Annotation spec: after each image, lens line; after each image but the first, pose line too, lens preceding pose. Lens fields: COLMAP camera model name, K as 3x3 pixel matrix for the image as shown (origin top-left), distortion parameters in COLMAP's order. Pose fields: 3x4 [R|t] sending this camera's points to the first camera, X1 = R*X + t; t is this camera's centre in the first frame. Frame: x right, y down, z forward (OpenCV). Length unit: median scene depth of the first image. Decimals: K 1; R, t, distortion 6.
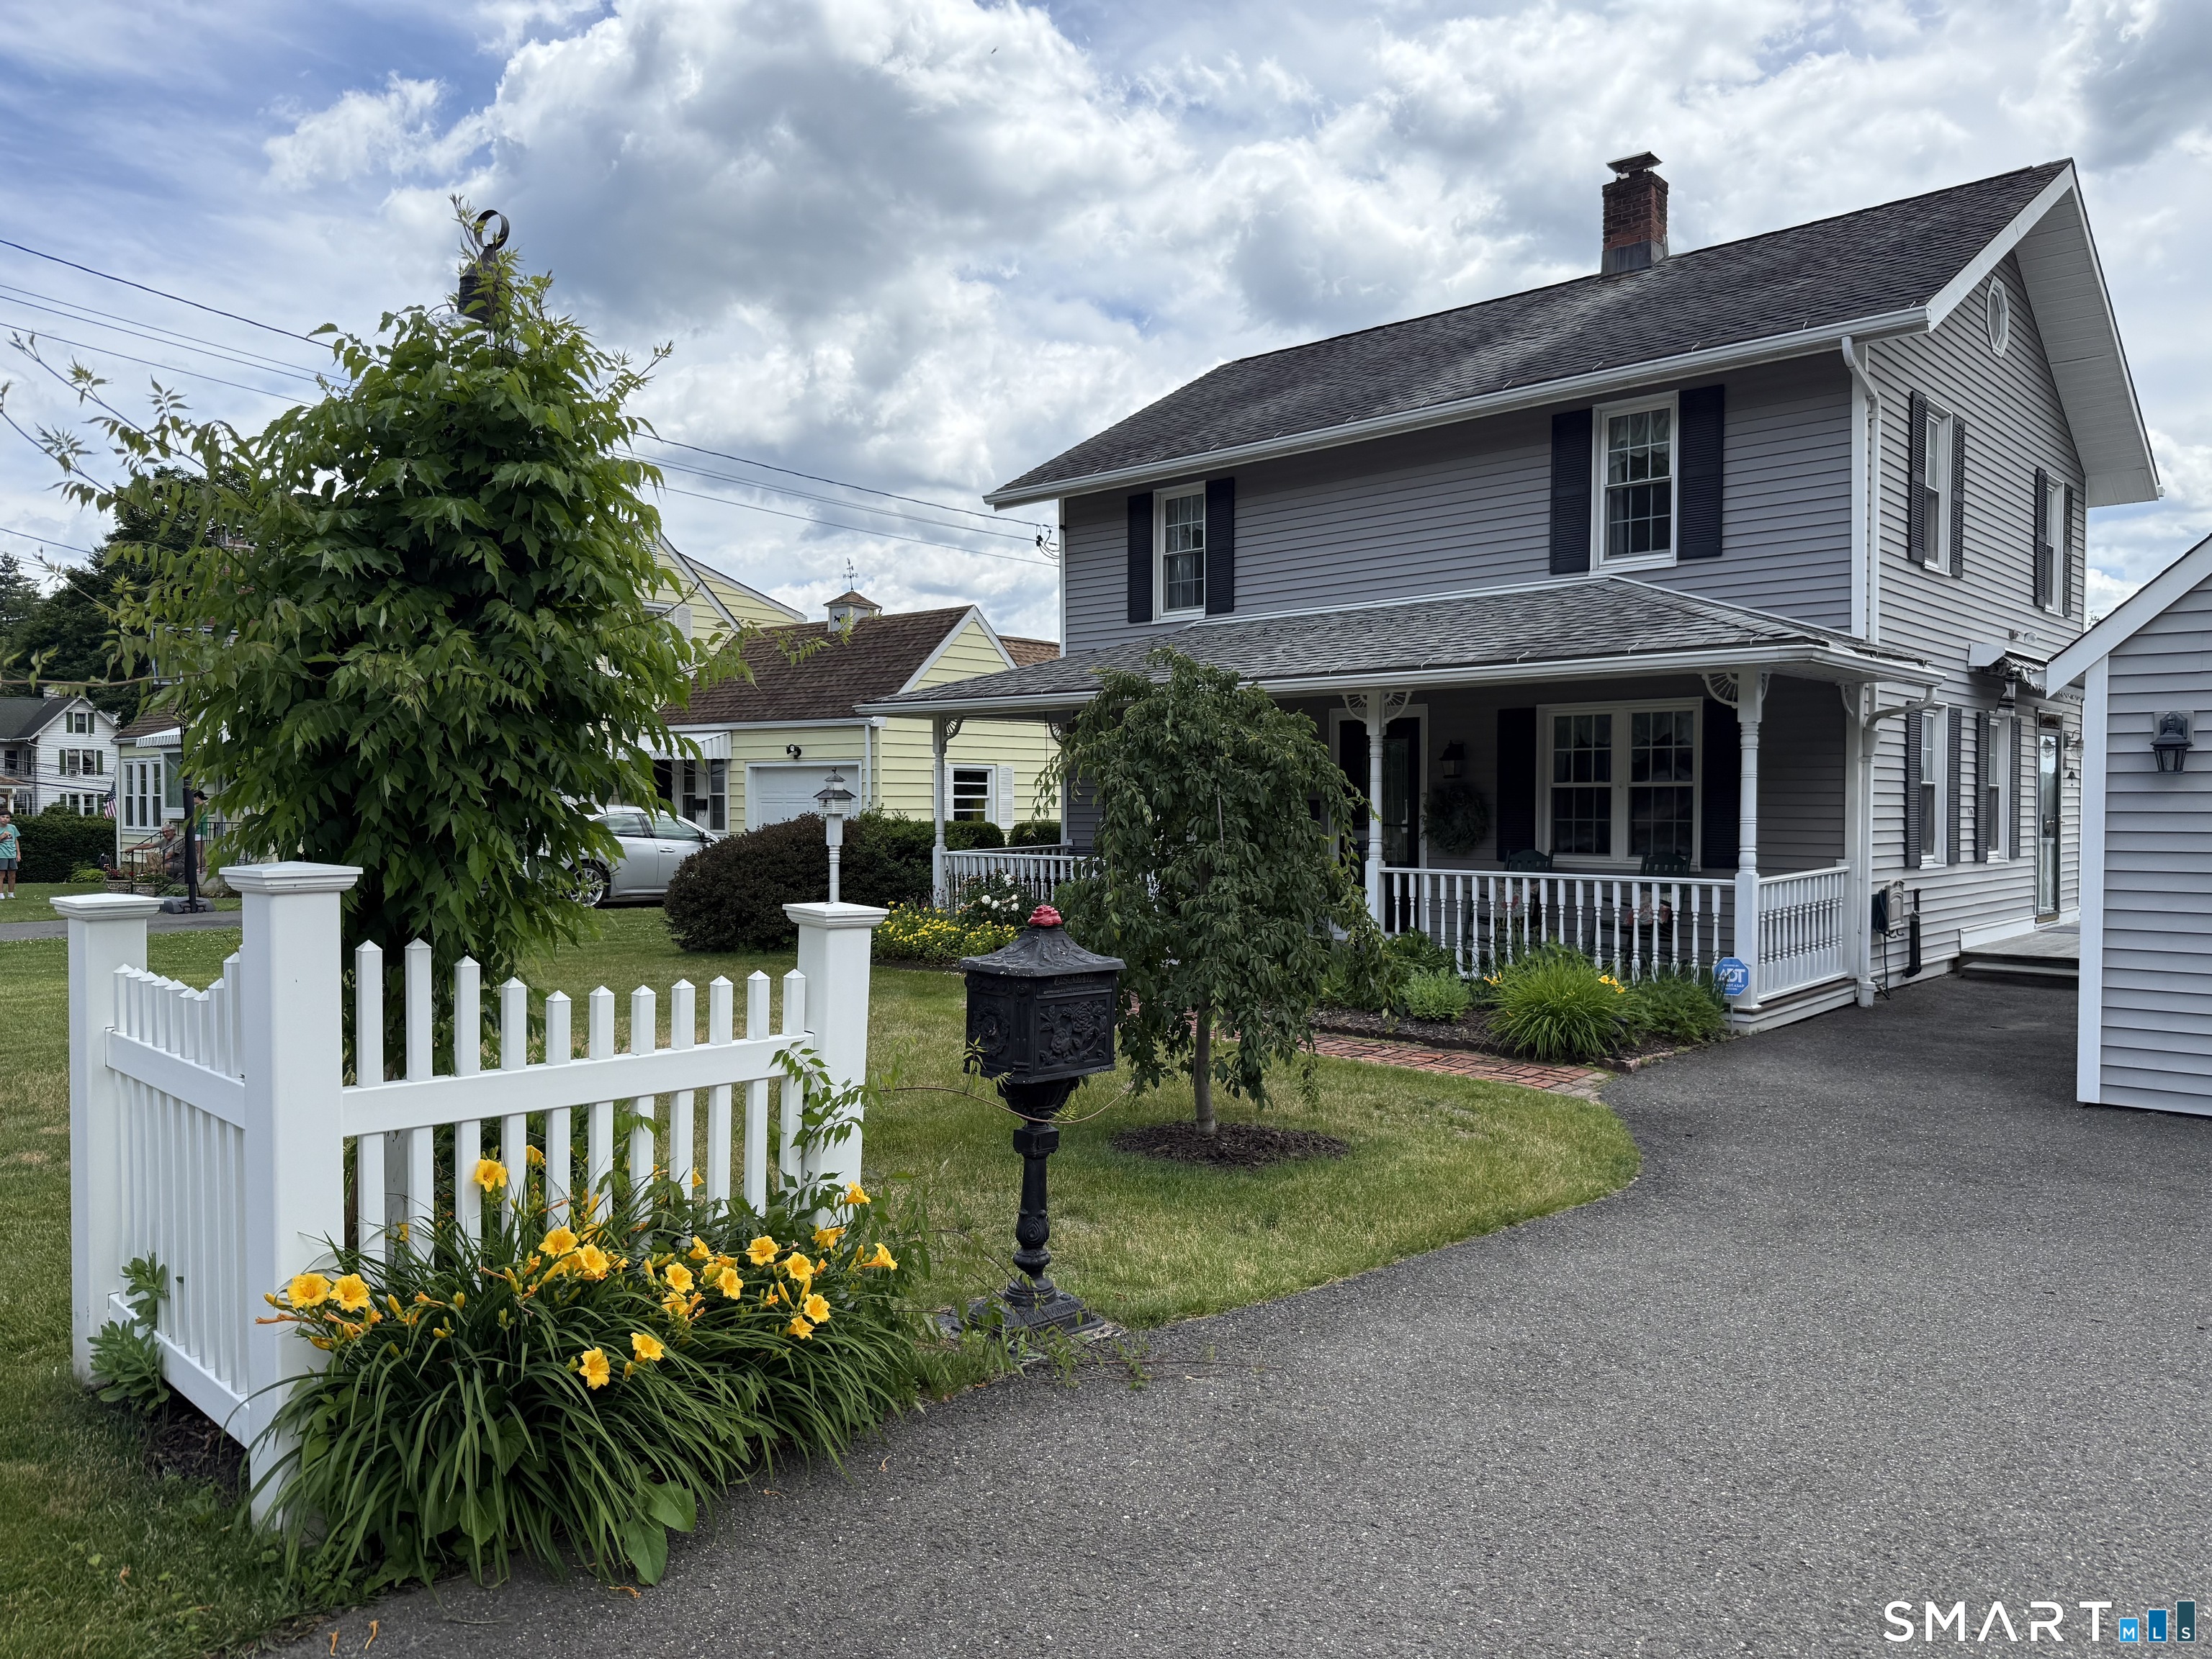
lens RADIAL K [[1527.5, 0, 1092.1], [0, 1527.5, 865.8], [0, 0, 1]] dist [0.066616, -0.077357]
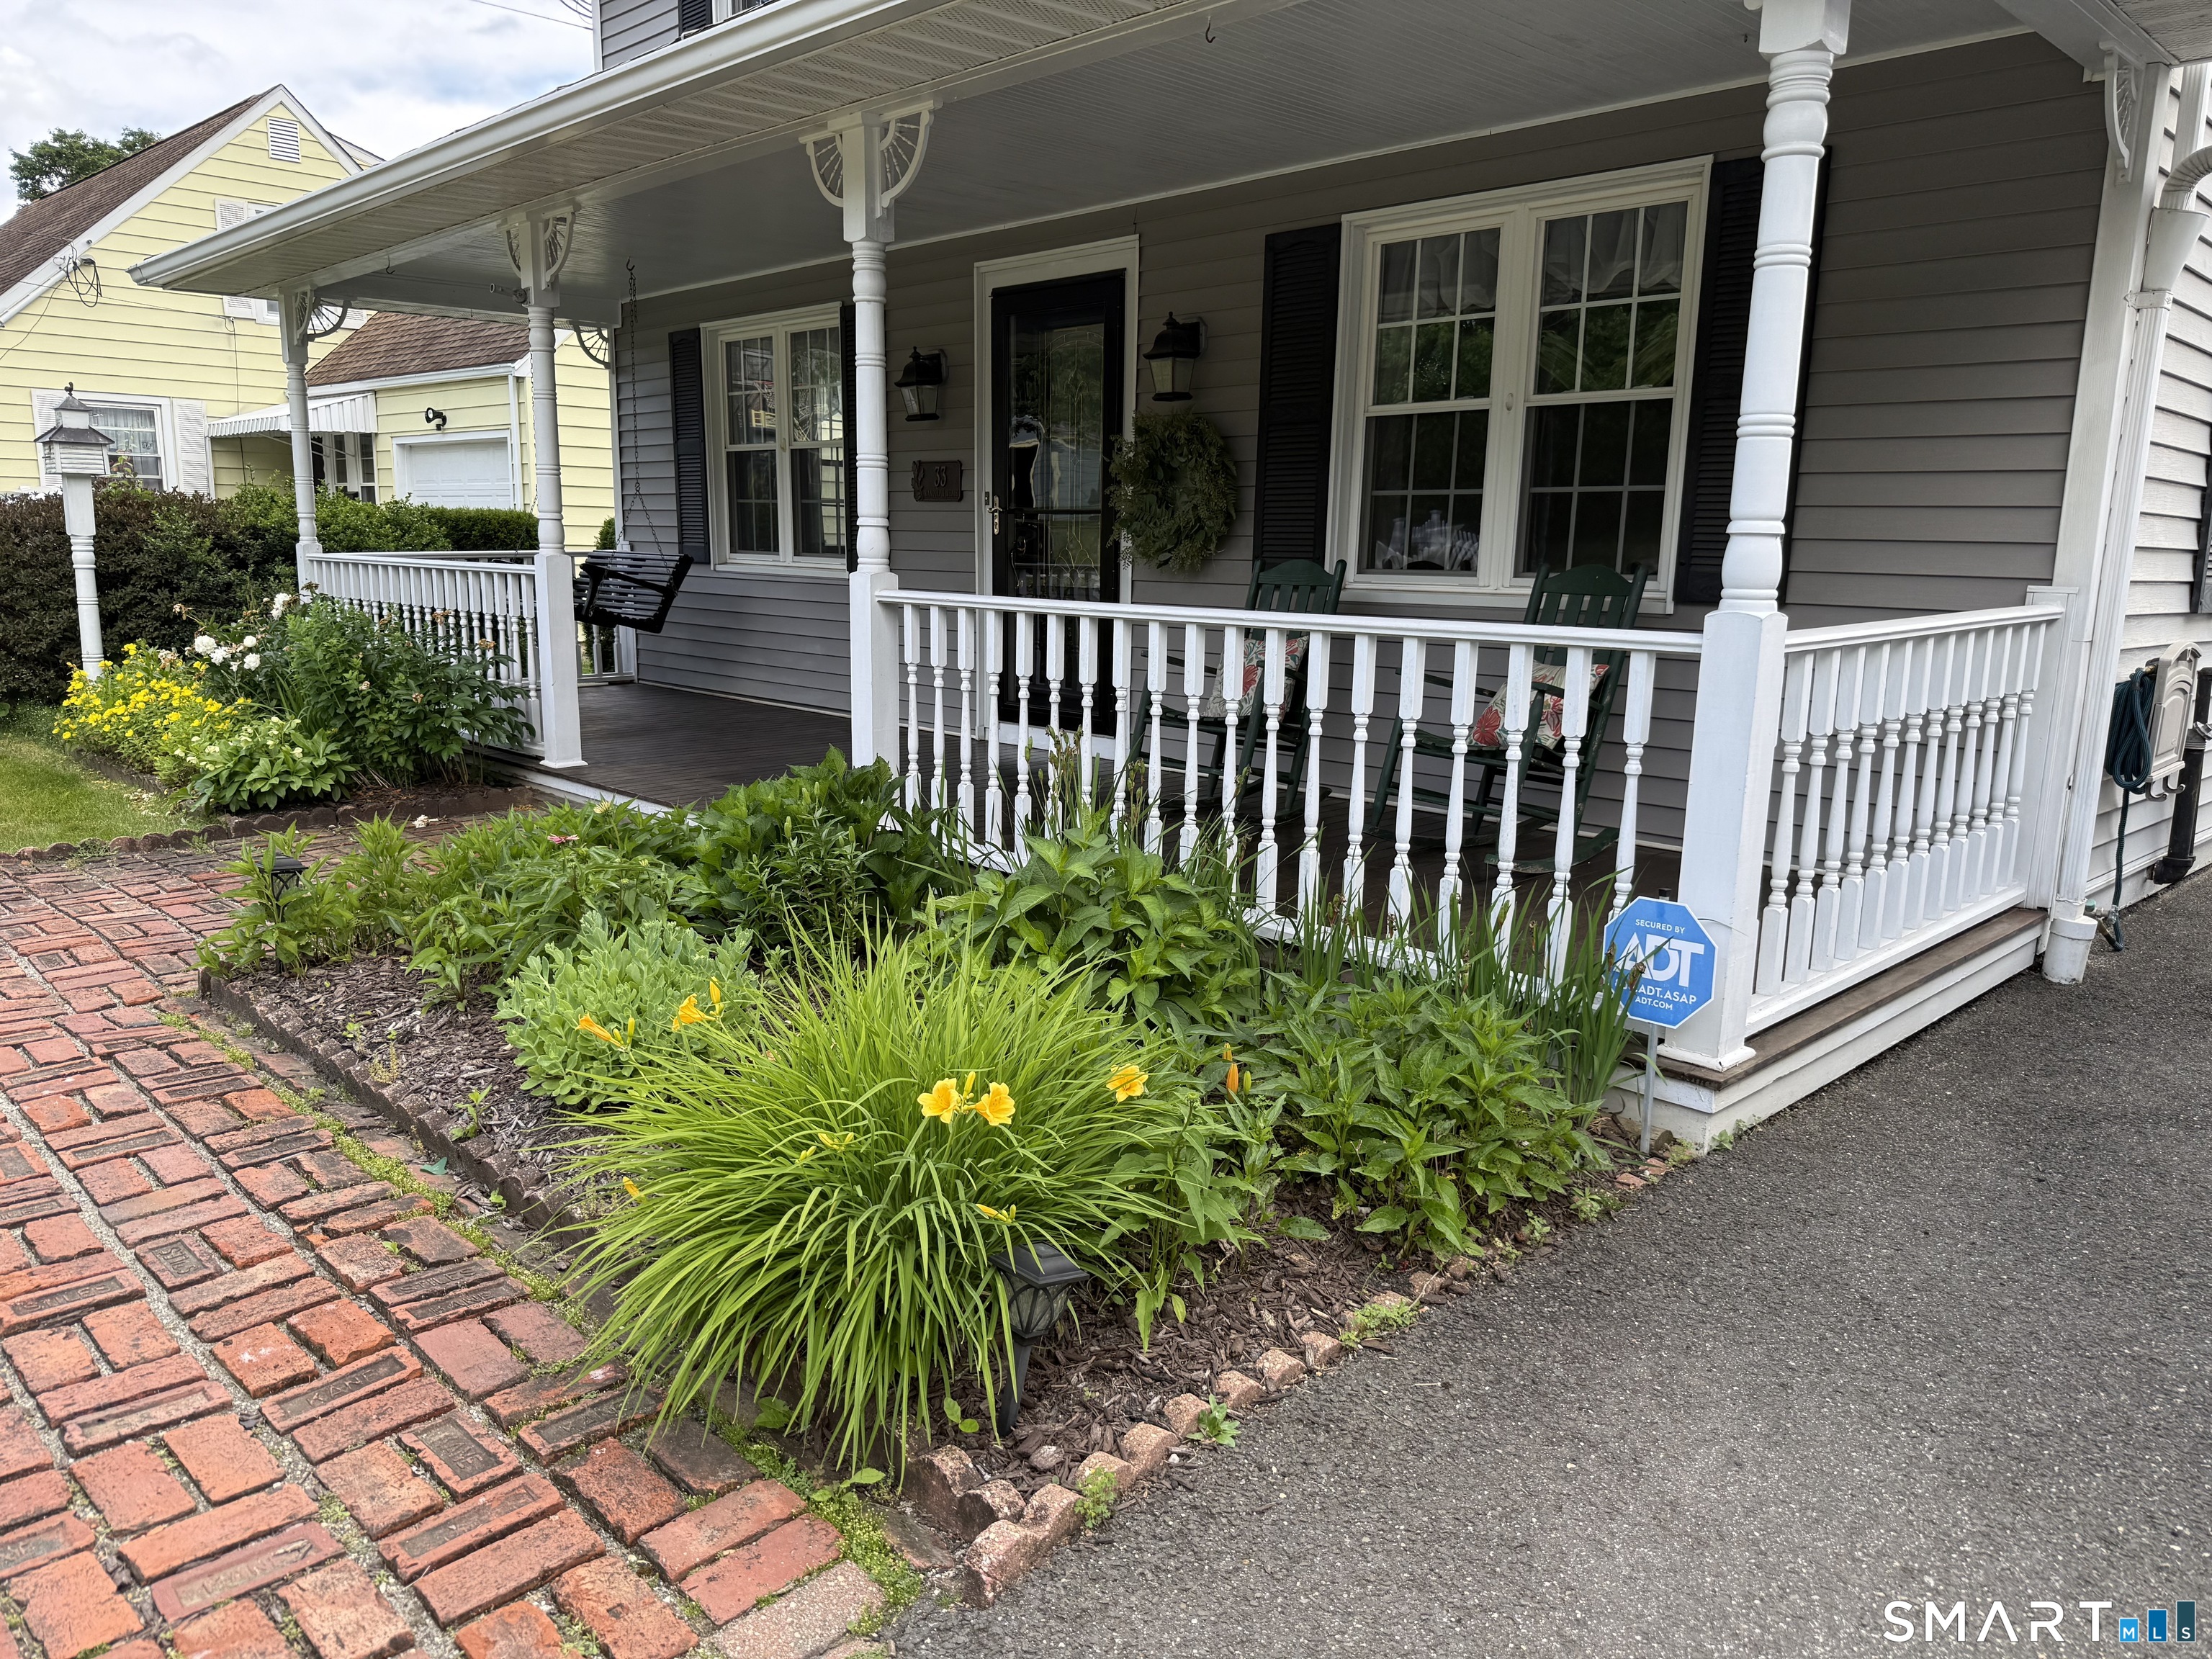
lens RADIAL K [[1527.5, 0, 1092.1], [0, 1527.5, 865.8], [0, 0, 1]] dist [0.066616, -0.077357]
pose [[0.998077, 0.028590, -0.055000, 0.261529], [-0.019129, 0.986037, 0.165426, 0.004636], [0.058962, -0.164055, 0.984687, 0.571367]]
